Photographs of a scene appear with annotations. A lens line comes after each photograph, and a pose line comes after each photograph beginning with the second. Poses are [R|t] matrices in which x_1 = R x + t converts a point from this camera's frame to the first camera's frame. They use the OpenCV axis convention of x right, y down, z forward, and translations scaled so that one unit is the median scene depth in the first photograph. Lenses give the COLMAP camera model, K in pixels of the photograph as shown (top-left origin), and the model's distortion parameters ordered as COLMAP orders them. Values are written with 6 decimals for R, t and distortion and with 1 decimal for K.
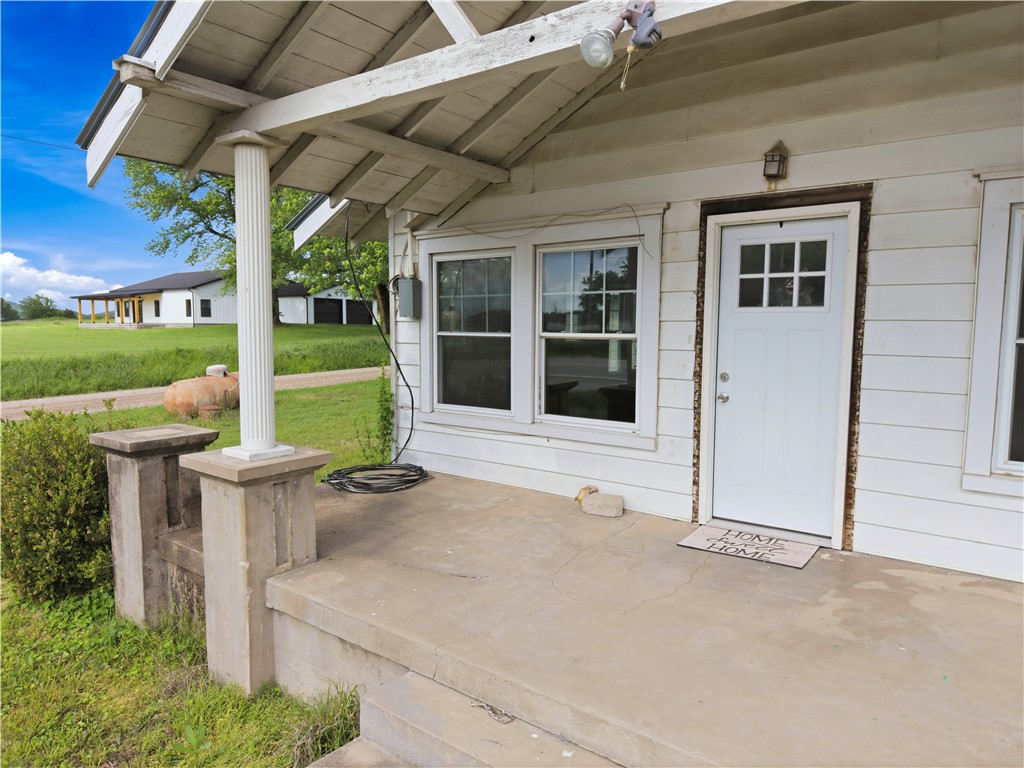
lens RADIAL K [[683.1, 0, 512.0], [0, 683.1, 384.0], [0, 0, 1]] dist [0.083278, -0.112195]
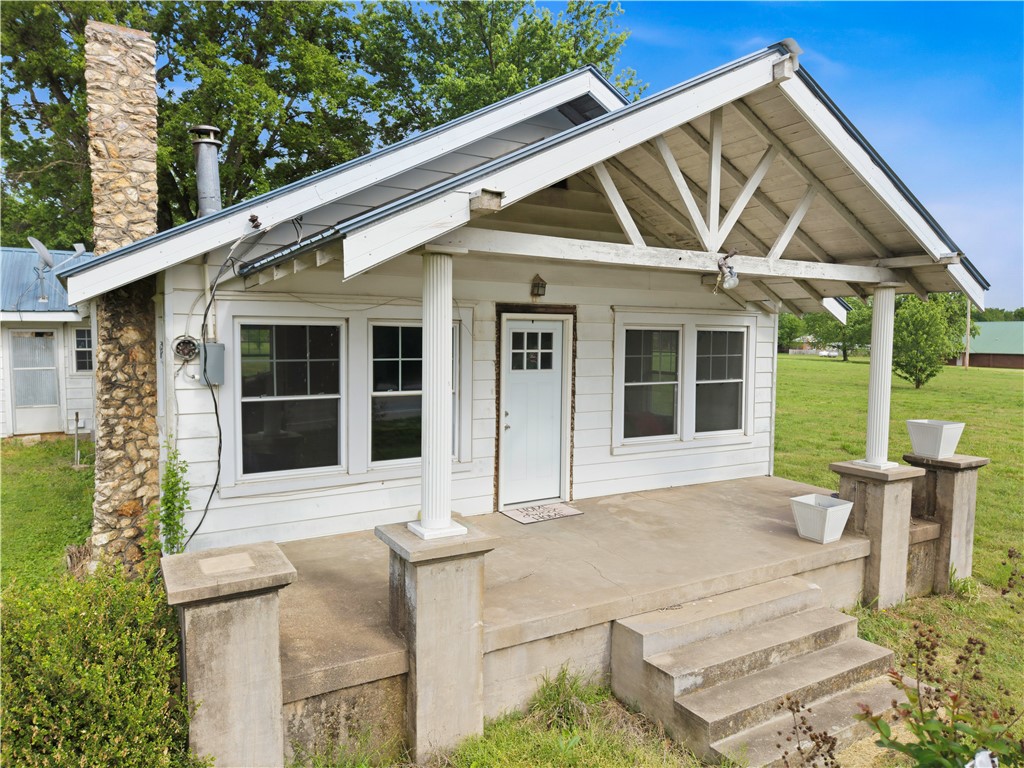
lens RADIAL K [[683.1, 0, 512.0], [0, 683.1, 384.0], [0, 0, 1]] dist [0.083278, -0.112195]
pose [[0.369152, -0.067136, 0.926941, -1.154369], [0.076012, 0.996227, 0.041883, -0.146555], [-0.926256, 0.054997, 0.372862, 0.414275]]
